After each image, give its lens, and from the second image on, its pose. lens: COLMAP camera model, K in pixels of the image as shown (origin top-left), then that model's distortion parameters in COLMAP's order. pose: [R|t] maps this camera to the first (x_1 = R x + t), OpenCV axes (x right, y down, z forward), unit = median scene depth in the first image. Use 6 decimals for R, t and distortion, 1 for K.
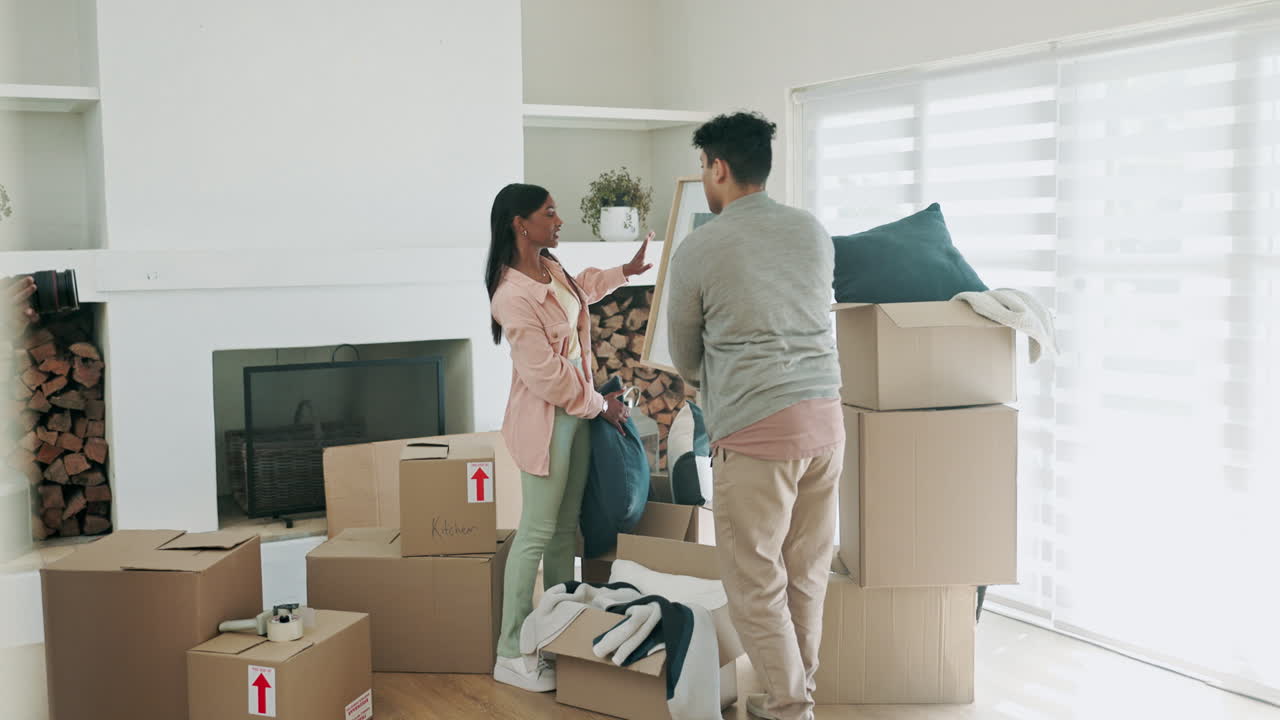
lens RADIAL K [[1389.8, 0, 640.0], [0, 1389.8, 360.0], [0, 0, 1]] dist [-0.004712, 0.026463]
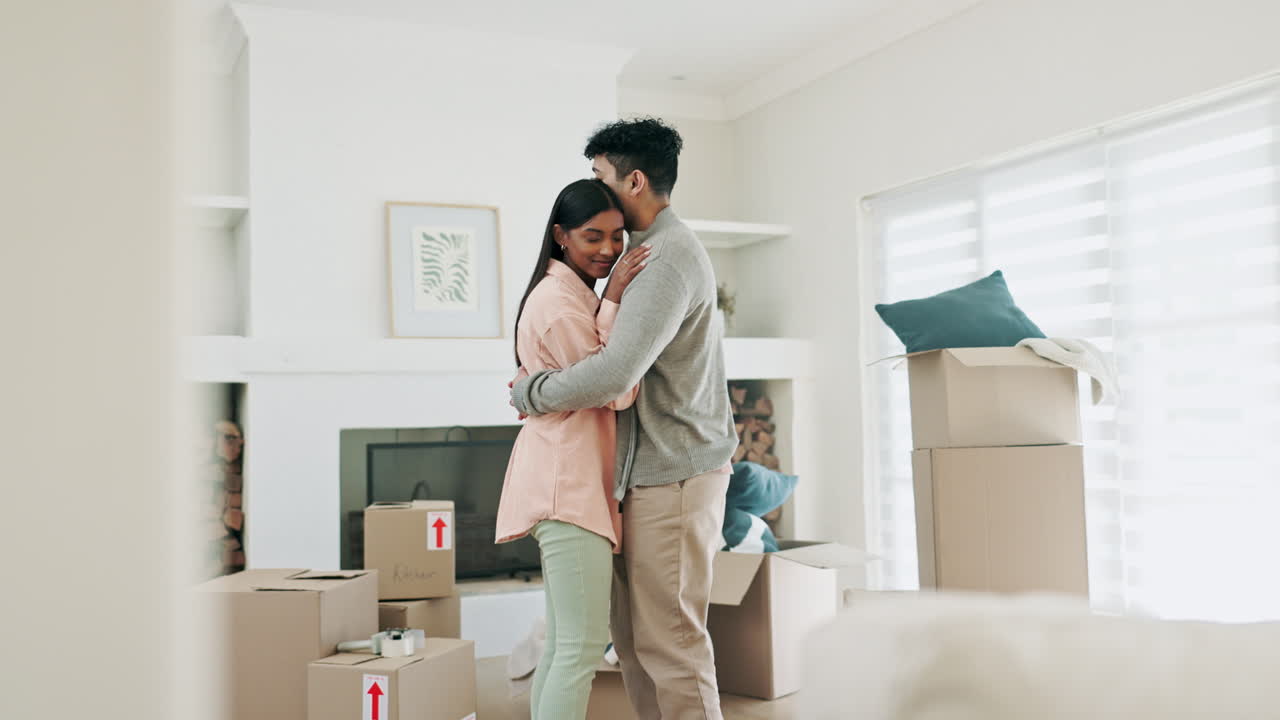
lens RADIAL K [[1279.2, 0, 640.0], [0, 1279.2, 360.0], [0, 0, 1]] dist [-0.000101, -0.022810]
pose [[0.997740, -0.008371, -0.066671, -0.000492], [-0.001406, 0.989392, -0.145263, 0.101910], [0.067180, 0.145029, 0.987144, 0.002151]]
